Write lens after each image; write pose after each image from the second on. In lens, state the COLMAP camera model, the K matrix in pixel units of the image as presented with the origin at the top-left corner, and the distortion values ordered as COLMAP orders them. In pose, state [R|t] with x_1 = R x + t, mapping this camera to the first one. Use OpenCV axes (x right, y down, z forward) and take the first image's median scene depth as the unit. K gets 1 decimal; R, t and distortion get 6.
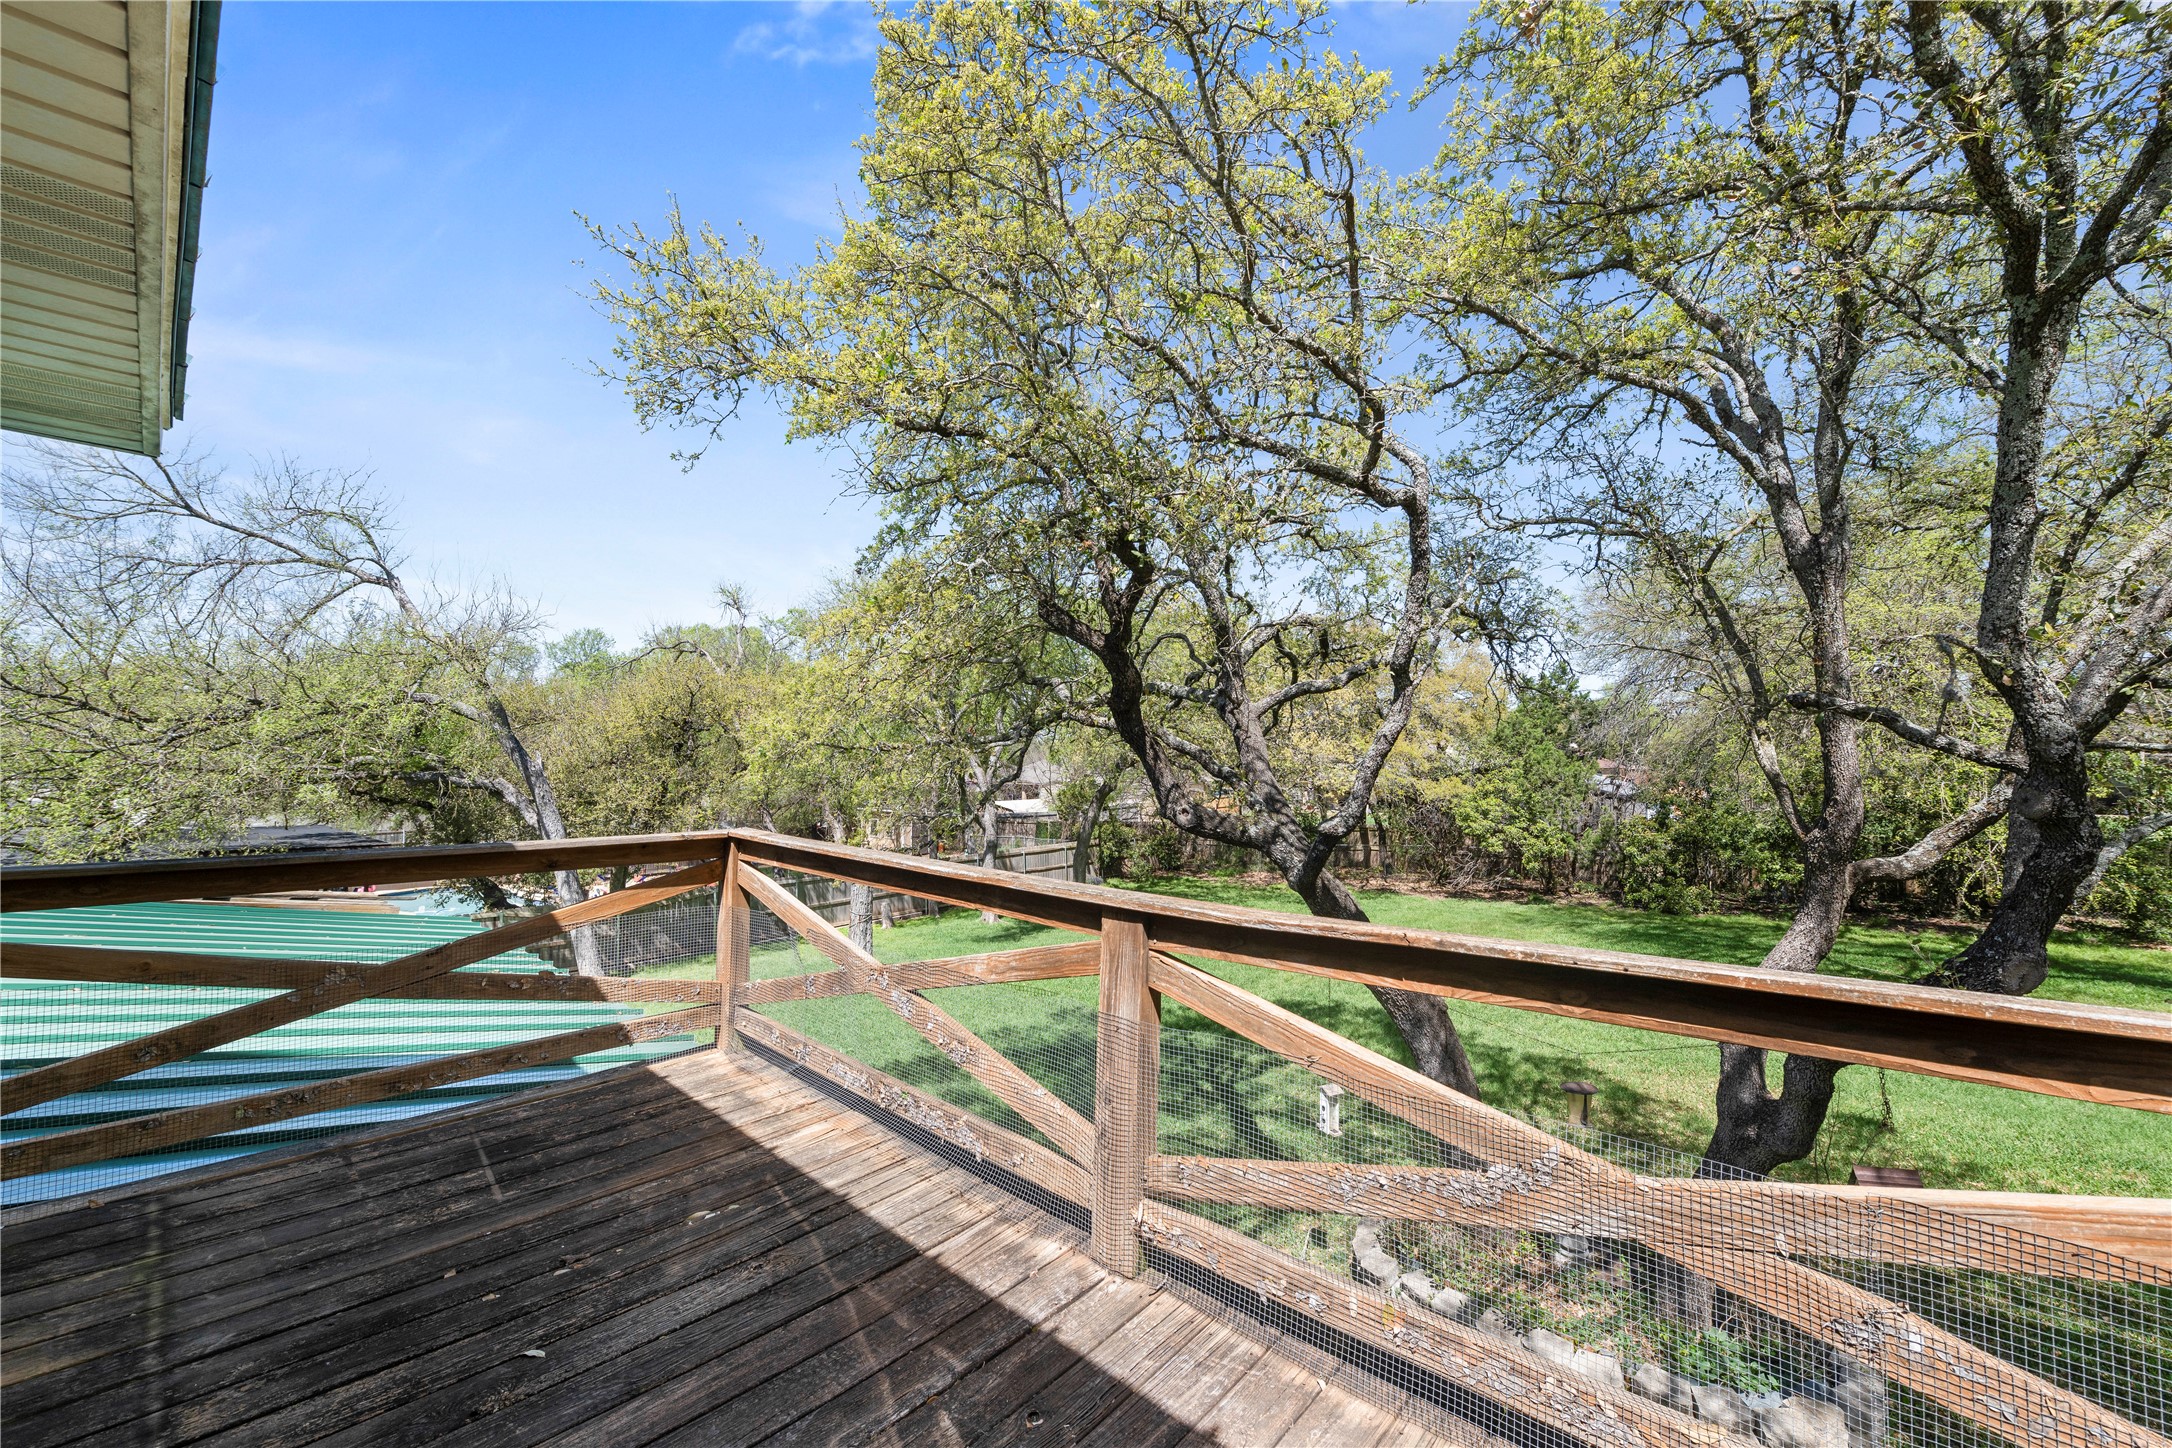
lens RADIAL K [[855.4, 0, 1099.1], [0, 855.4, 731.8], [0, 0, 1]] dist [-0.006707, 0.000555]
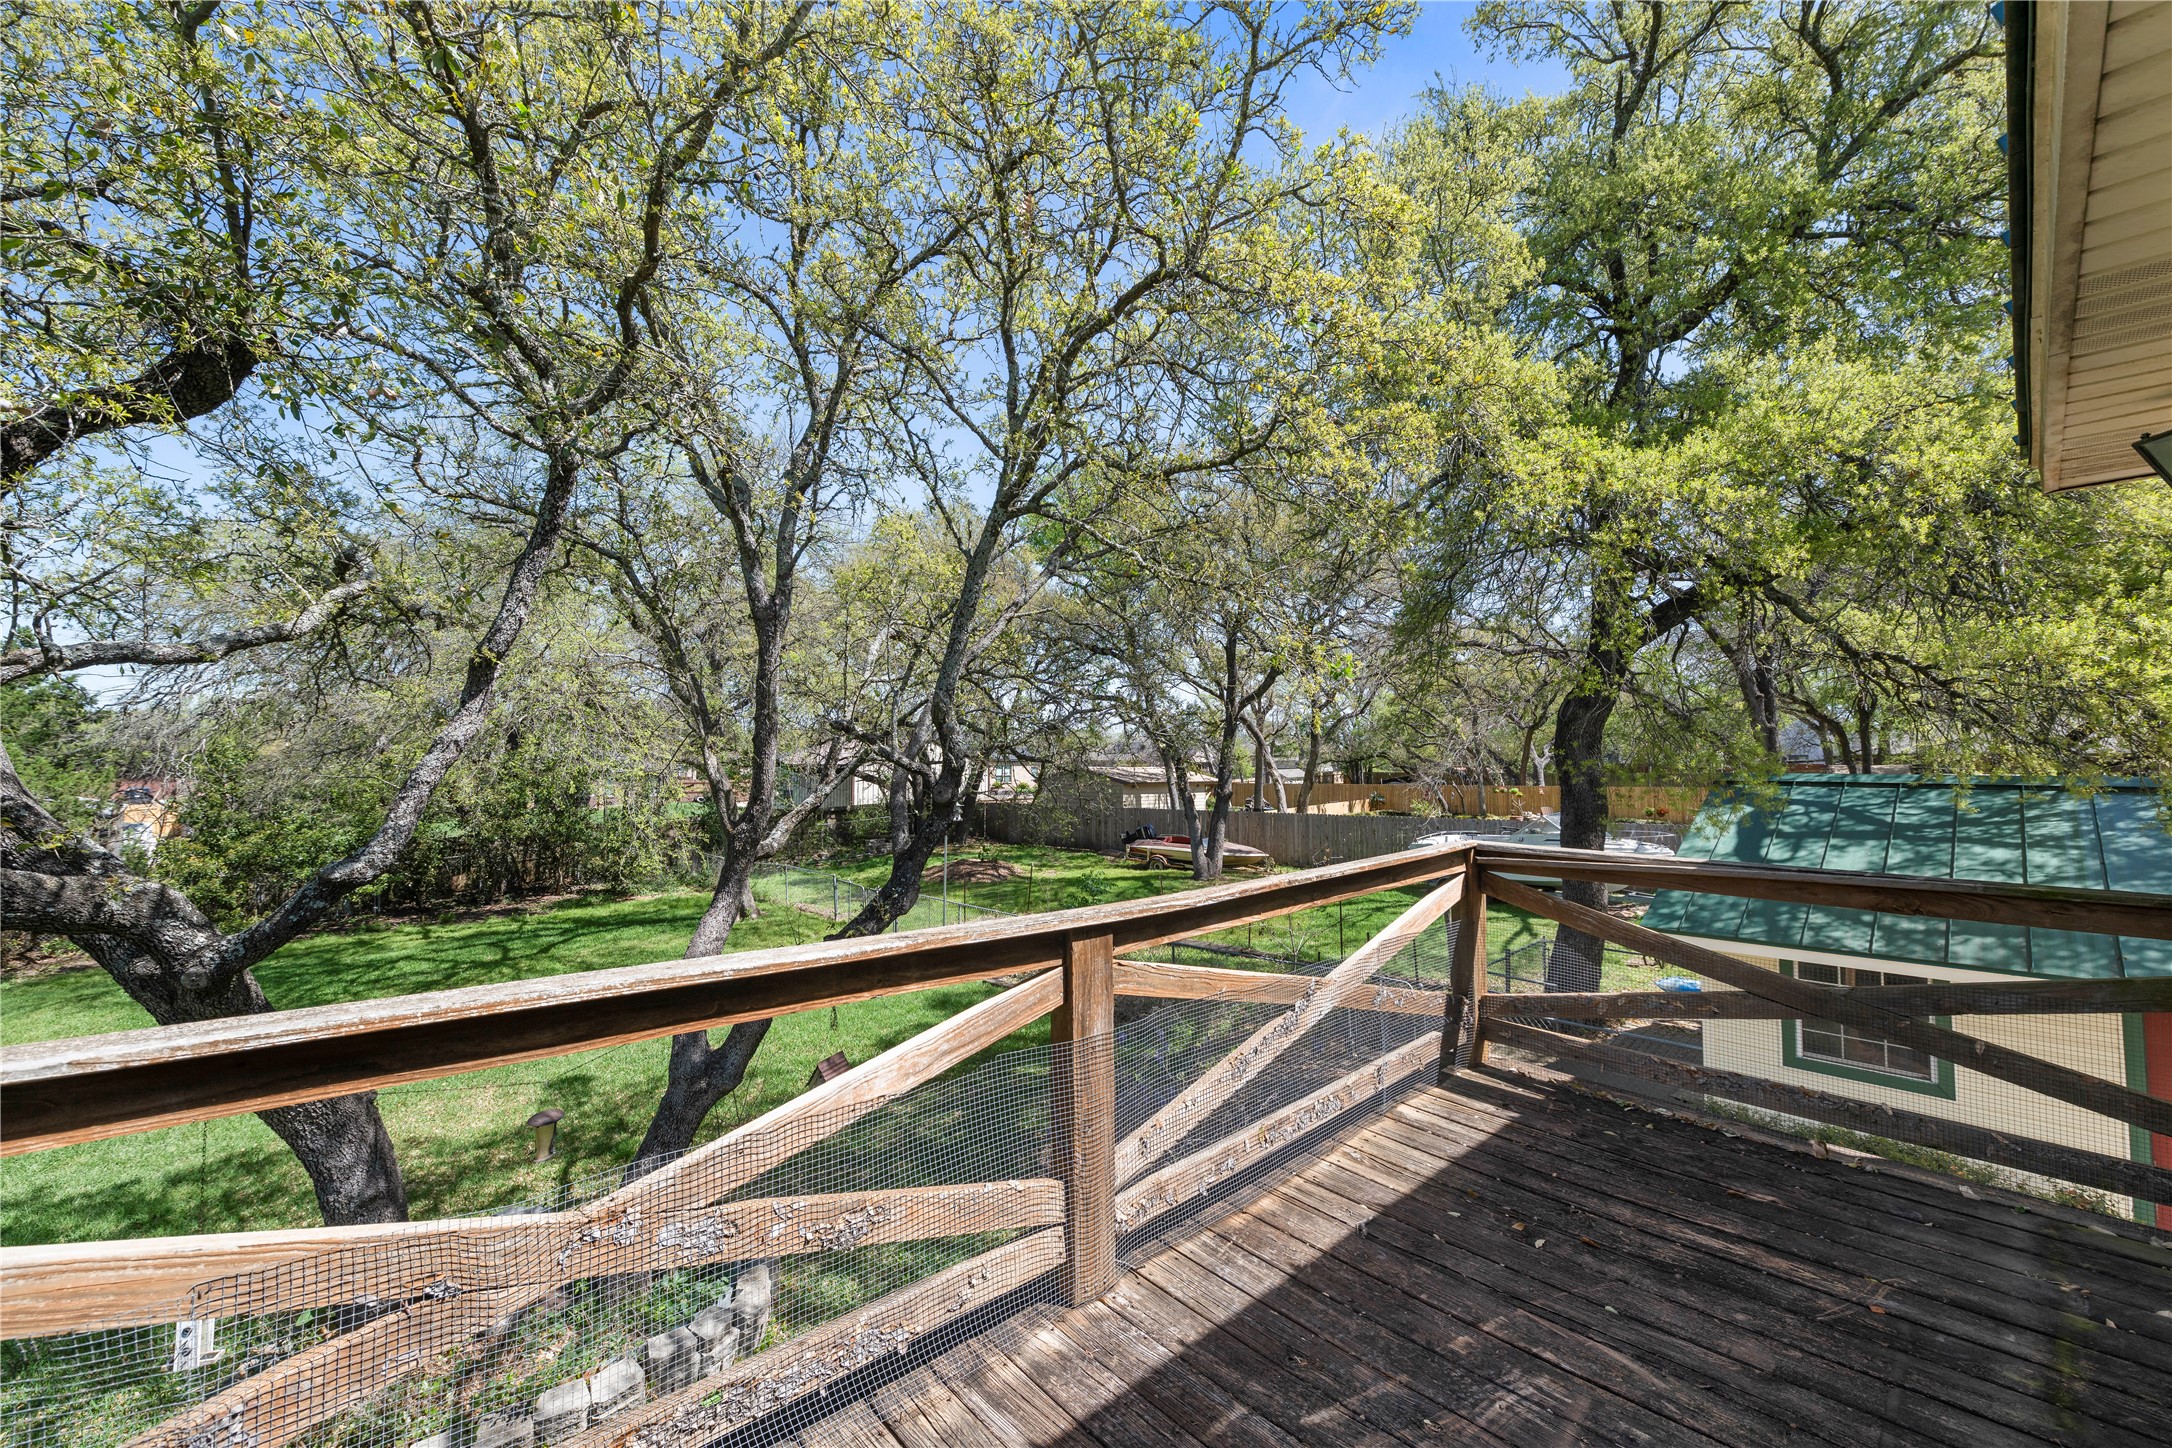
lens RADIAL K [[855.4, 0, 1098.3], [0, 855.4, 728.2], [0, 0, 1]] dist [-0.006707, 0.000555]
pose [[0.089315, 0.036810, 0.995323, -0.371806], [-0.024442, 0.999097, -0.034757, 0.003908], [-0.995704, -0.021224, 0.090134, 0.347777]]
